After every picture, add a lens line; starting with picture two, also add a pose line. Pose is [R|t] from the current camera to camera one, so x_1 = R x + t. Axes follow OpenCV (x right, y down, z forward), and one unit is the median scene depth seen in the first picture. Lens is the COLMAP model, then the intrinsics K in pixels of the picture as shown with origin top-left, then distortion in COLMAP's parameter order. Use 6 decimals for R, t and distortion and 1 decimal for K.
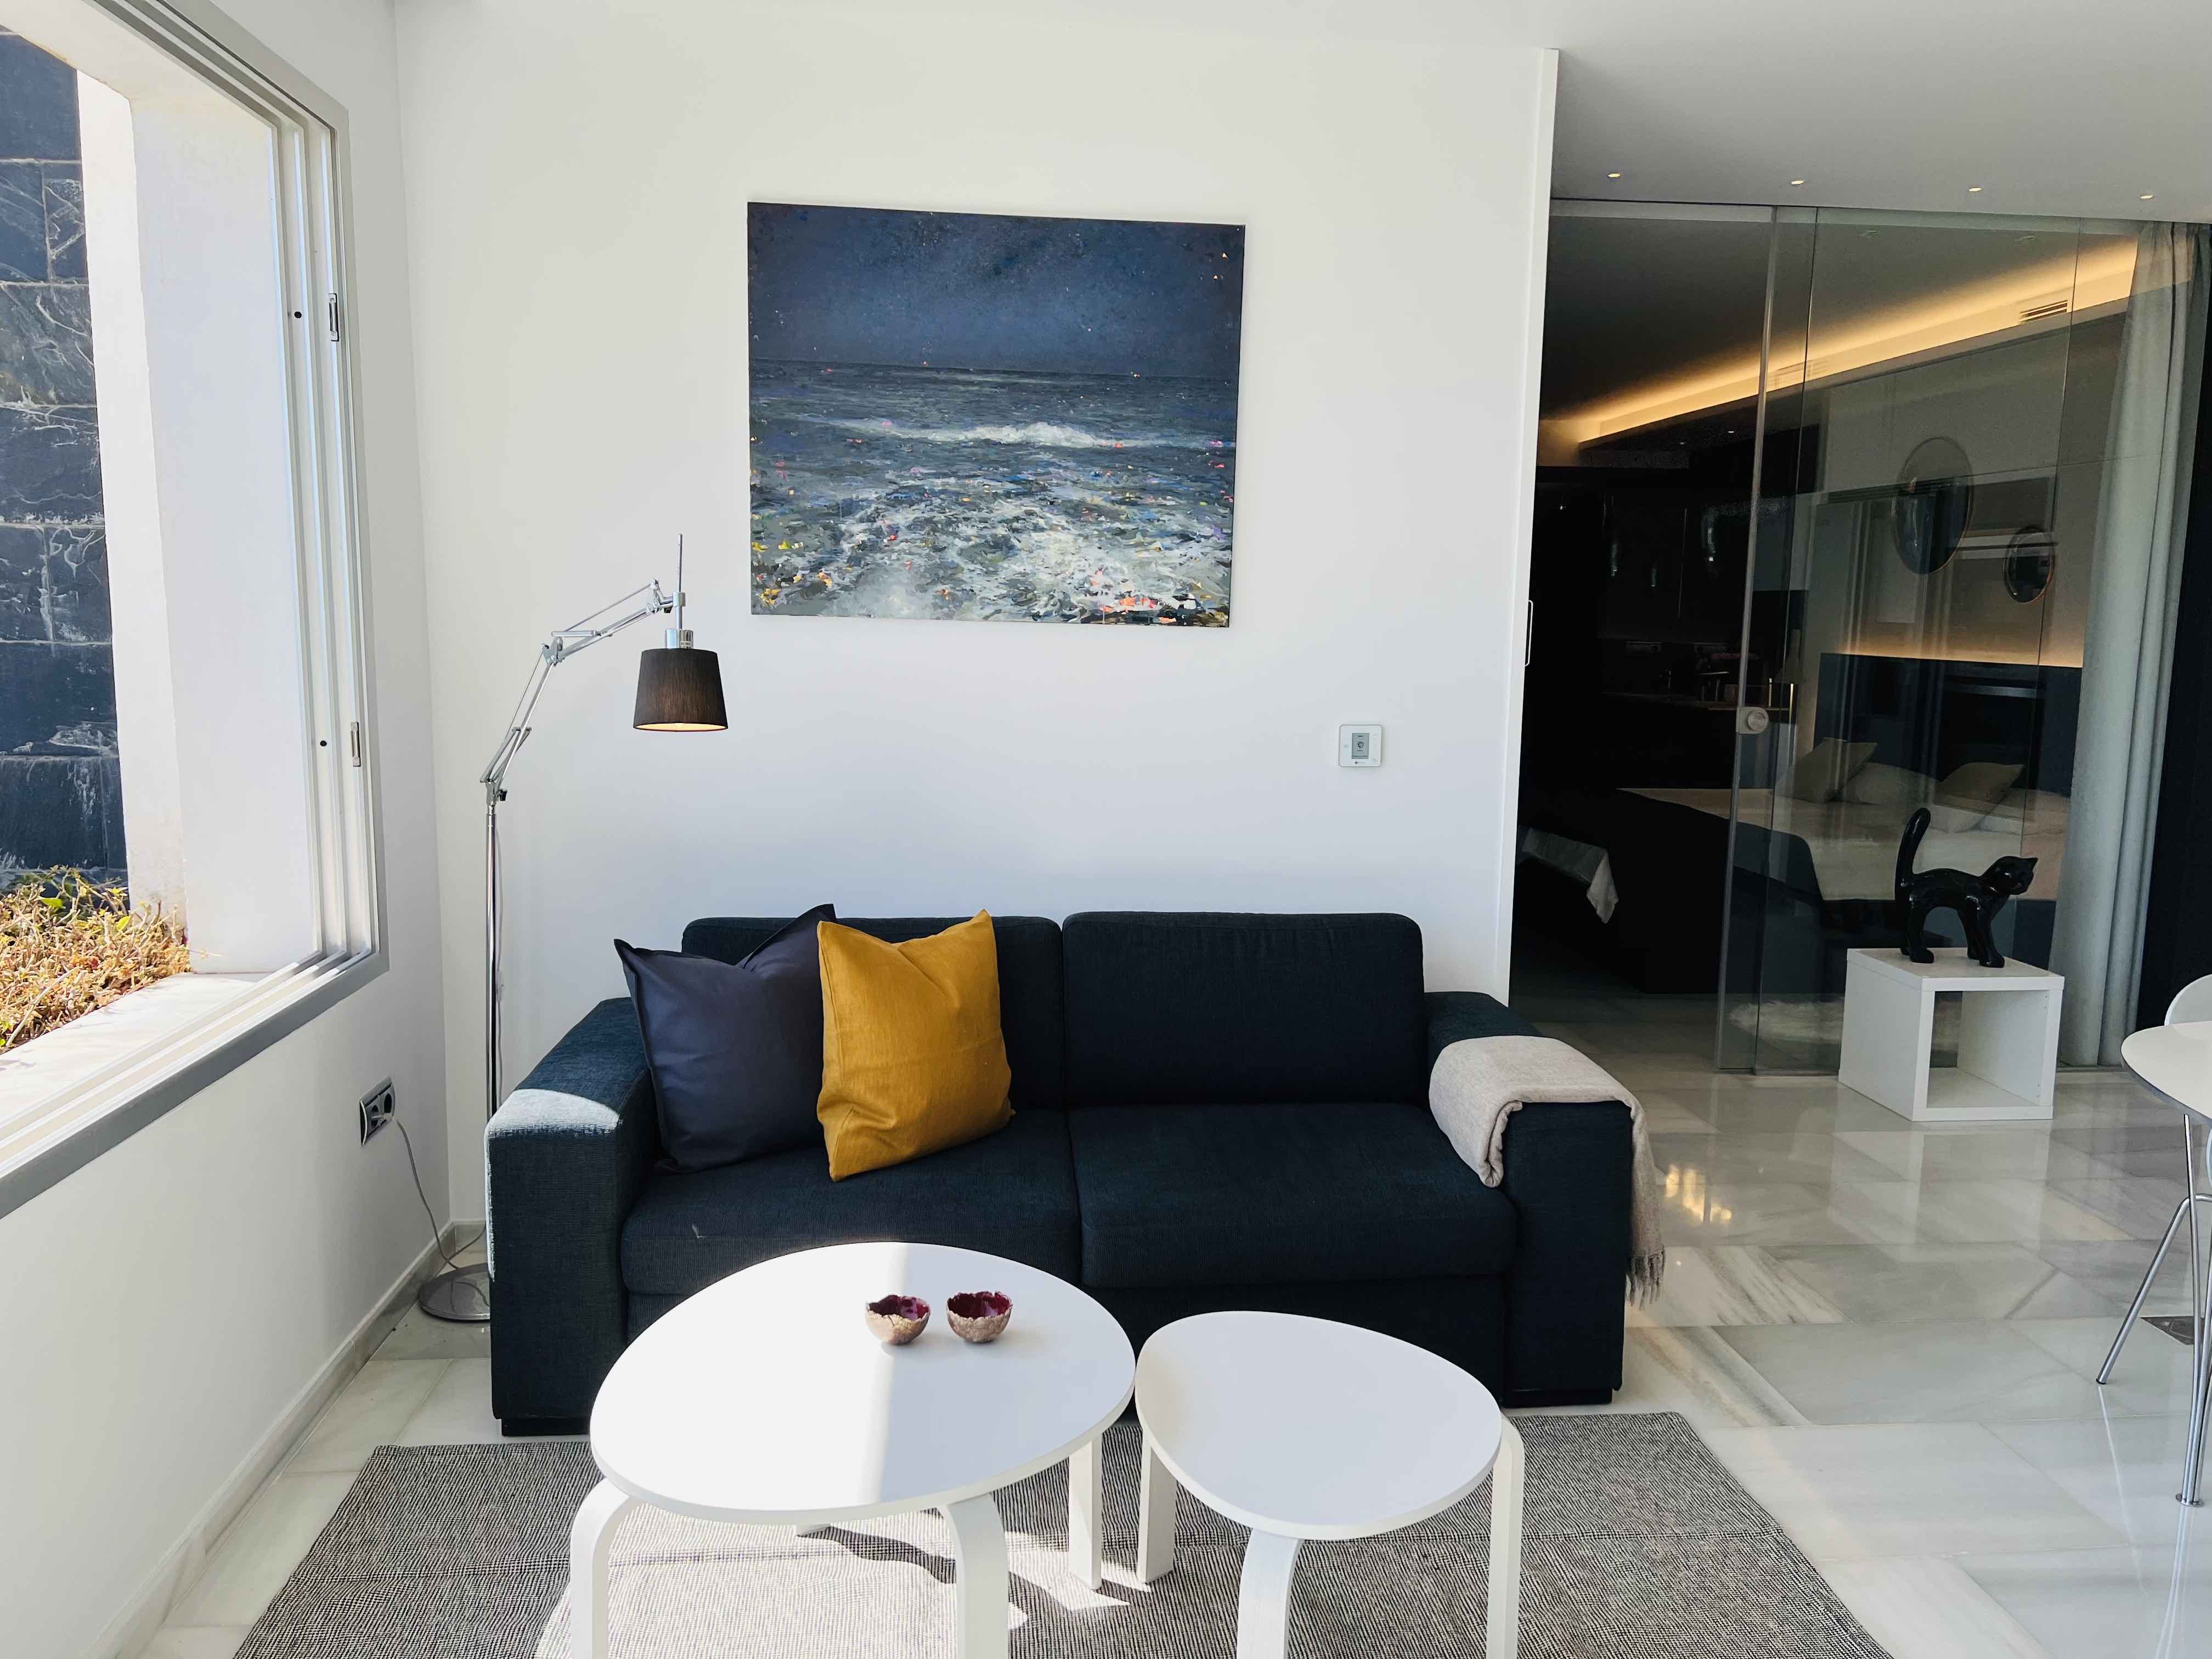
lens RADIAL K [[1653.5, 0, 1110.8], [0, 1653.5, 838.5], [0, 0, 1]] dist [0.117071, -0.133629]
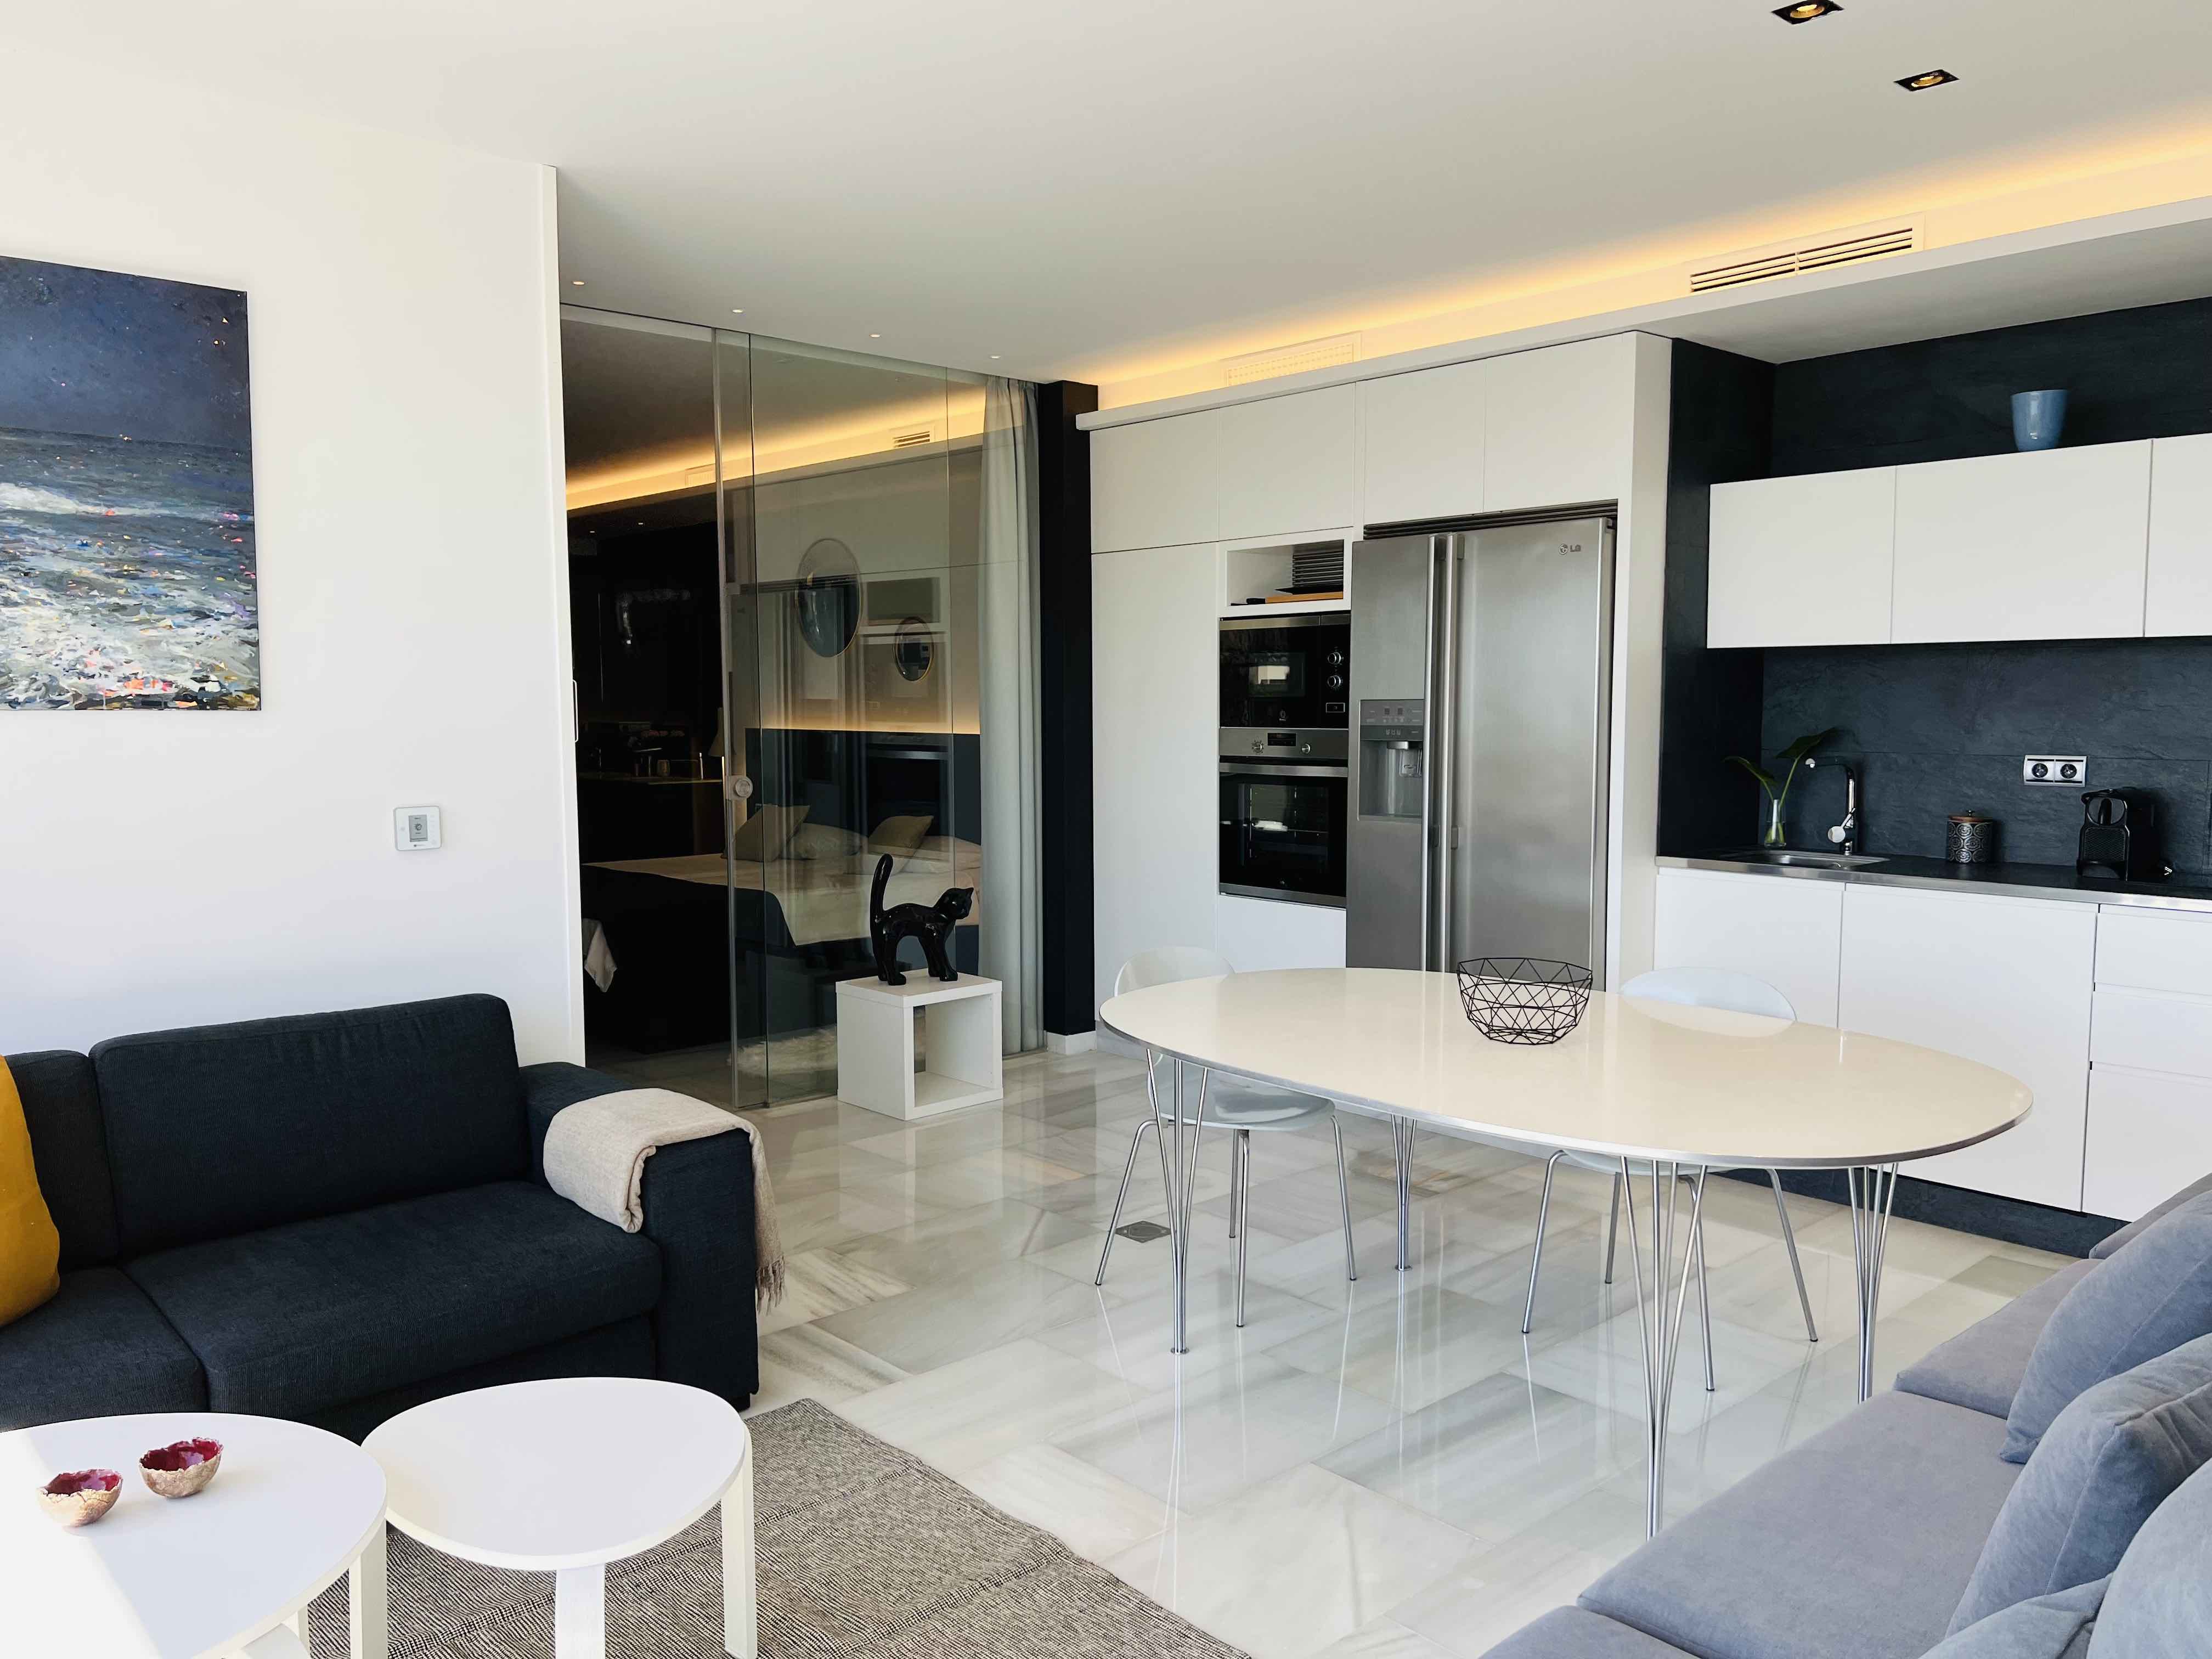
lens RADIAL K [[1649.9, 0, 1081.0], [0, 1649.9, 837.6], [0, 0, 1]] dist [0.071381, -0.059761]
pose [[0.815319, -0.071912, 0.574529, -0.099924], [0.099637, 0.994881, -0.016869, 0.005531], [-0.570375, 0.070998, 0.818310, -0.027711]]
